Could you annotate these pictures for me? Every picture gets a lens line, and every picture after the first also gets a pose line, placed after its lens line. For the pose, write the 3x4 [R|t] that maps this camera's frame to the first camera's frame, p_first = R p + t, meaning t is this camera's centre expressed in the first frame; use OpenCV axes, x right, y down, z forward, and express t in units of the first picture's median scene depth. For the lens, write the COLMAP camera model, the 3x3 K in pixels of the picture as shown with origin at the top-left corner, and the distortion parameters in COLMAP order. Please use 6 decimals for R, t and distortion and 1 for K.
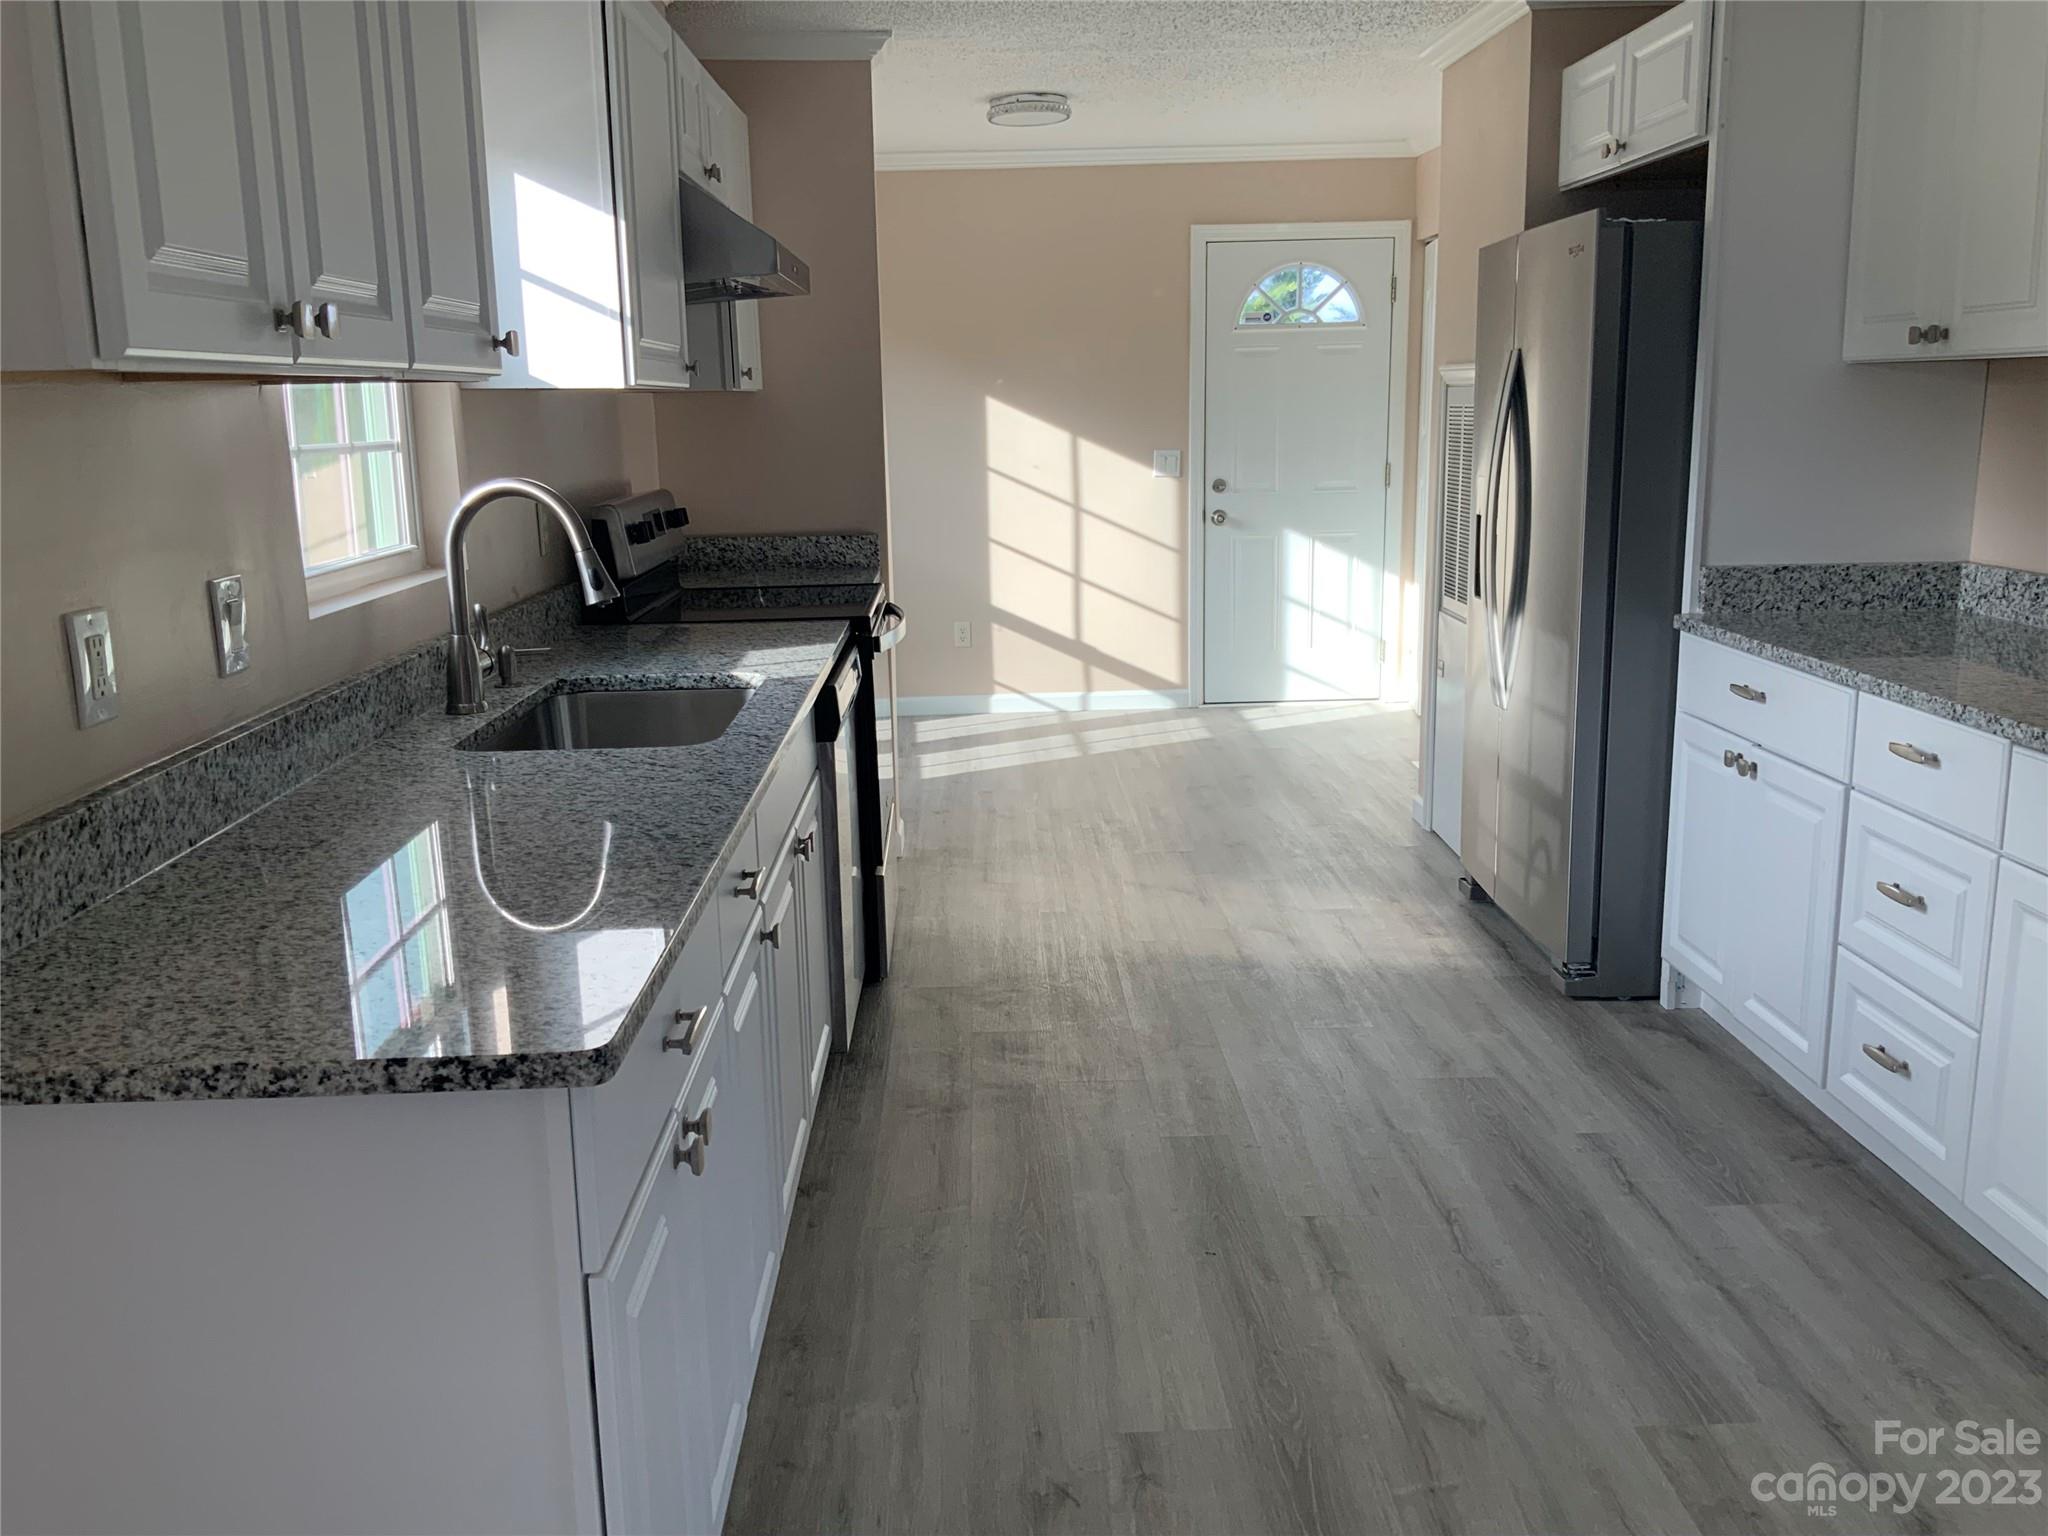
lens RADIAL K [[1738.6, 0, 1013.2], [0, 1738.6, 766.6], [0, 0, 1]] dist [0.101750, -0.165175]
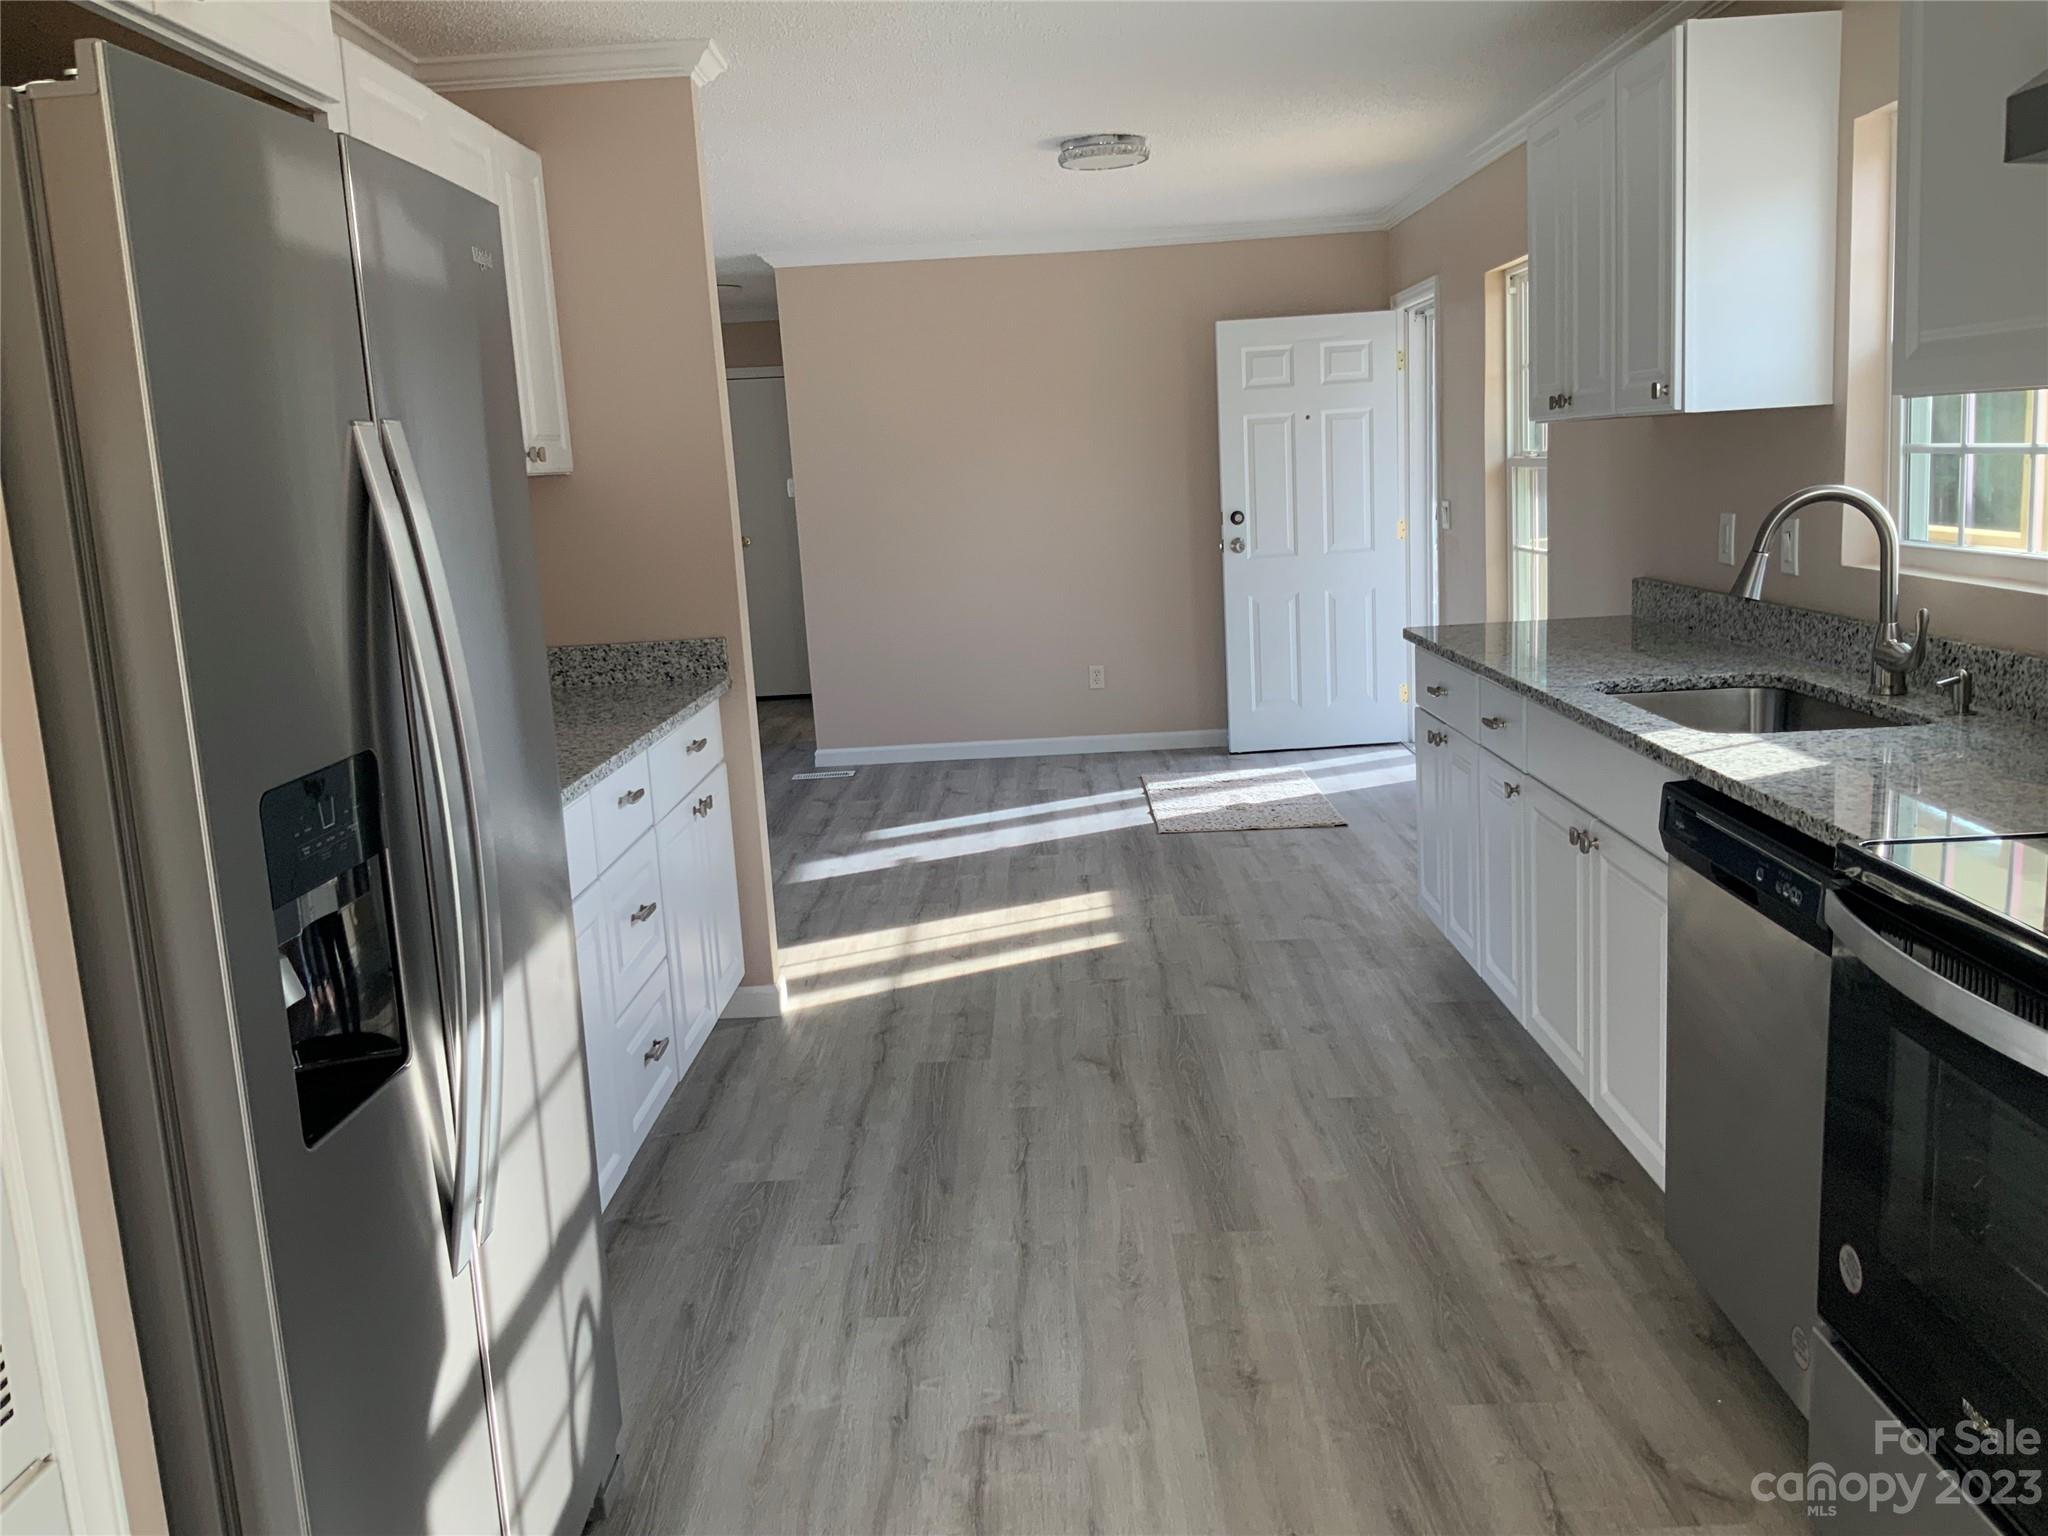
lens RADIAL K [[1738.6, 0, 1013.2], [0, 1738.6, 766.6], [0, 0, 1]] dist [0.101750, -0.165175]
pose [[-0.996805, 0.062144, 0.050177, 0.182273], [0.076394, 0.925144, 0.371850, -0.439854], [-0.023313, 0.374495, -0.926936, 2.038020]]
